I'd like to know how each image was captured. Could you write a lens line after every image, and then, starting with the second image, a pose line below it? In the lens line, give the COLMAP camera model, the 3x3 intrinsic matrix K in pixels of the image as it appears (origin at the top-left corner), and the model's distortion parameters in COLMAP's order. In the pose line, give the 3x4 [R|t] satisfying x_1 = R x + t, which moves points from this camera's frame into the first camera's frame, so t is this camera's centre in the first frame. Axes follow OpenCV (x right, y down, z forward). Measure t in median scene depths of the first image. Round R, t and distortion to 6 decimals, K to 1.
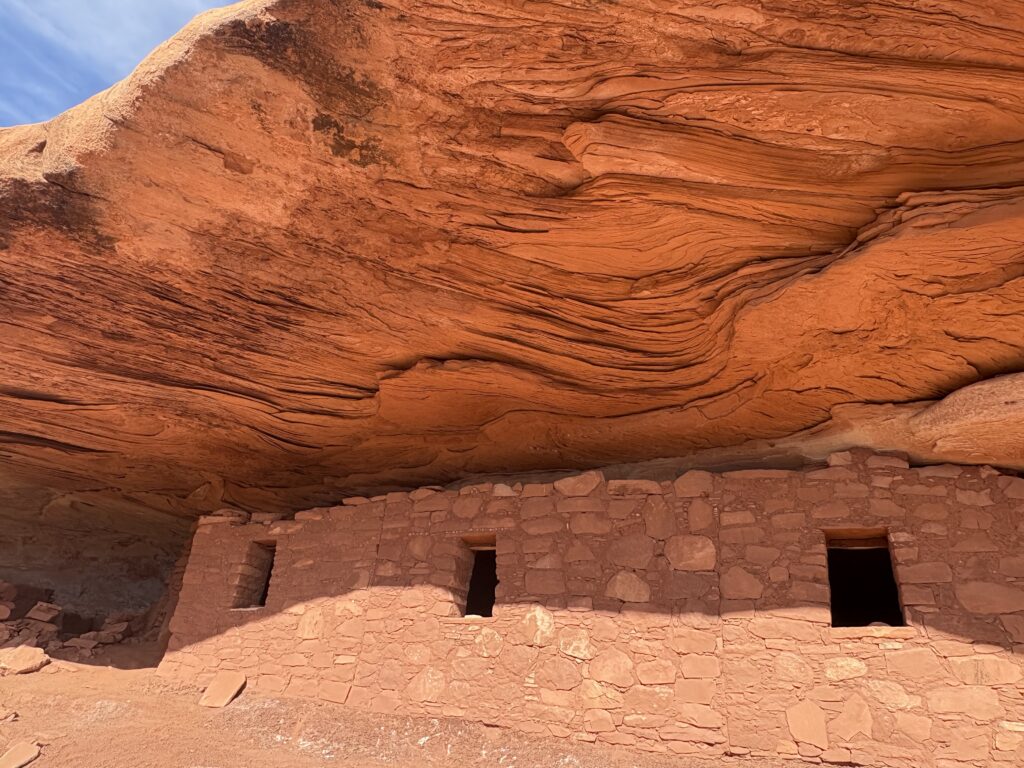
lens RADIAL K [[663.0, 0, 512.0], [0, 663.0, 384.0], [0, 0, 1]] dist [0.000373, -0.001204]
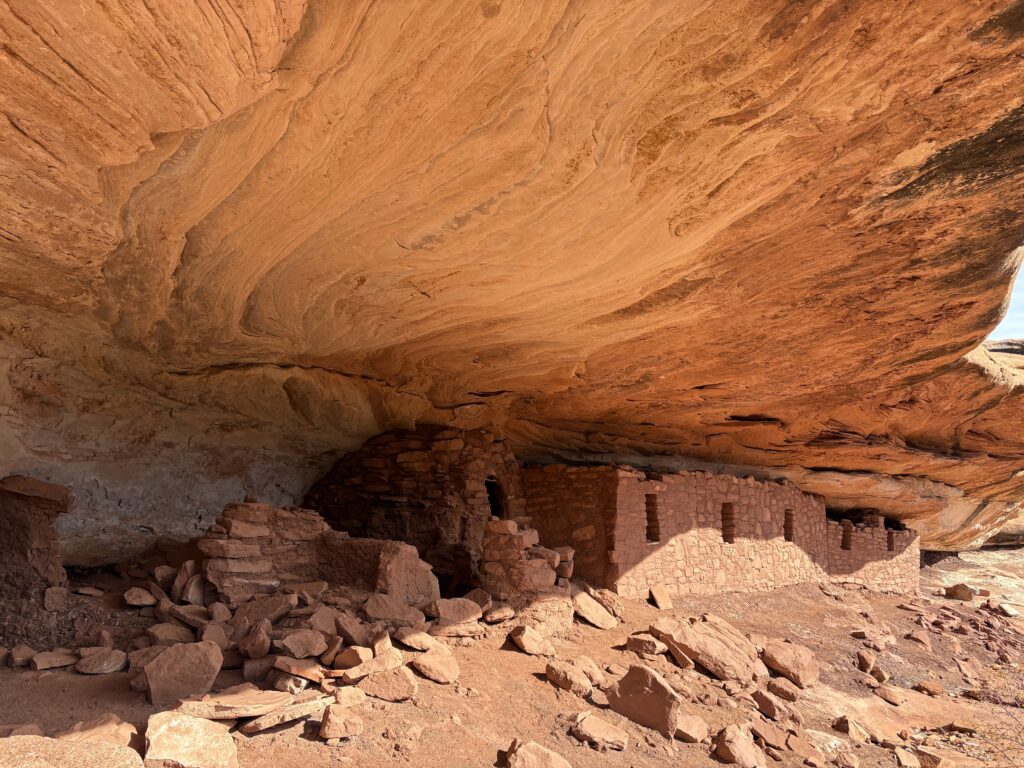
lens RADIAL K [[769.4, 0, 512.0], [0, 769.4, 384.0], [0, 0, 1]] dist [0.004300, 0.001171]
pose [[0.240679, 0.118084, 0.963395, -2.244506], [-0.398385, 0.917128, -0.012886, 0.182881], [-0.885078, -0.380701, 0.267776, 1.028898]]
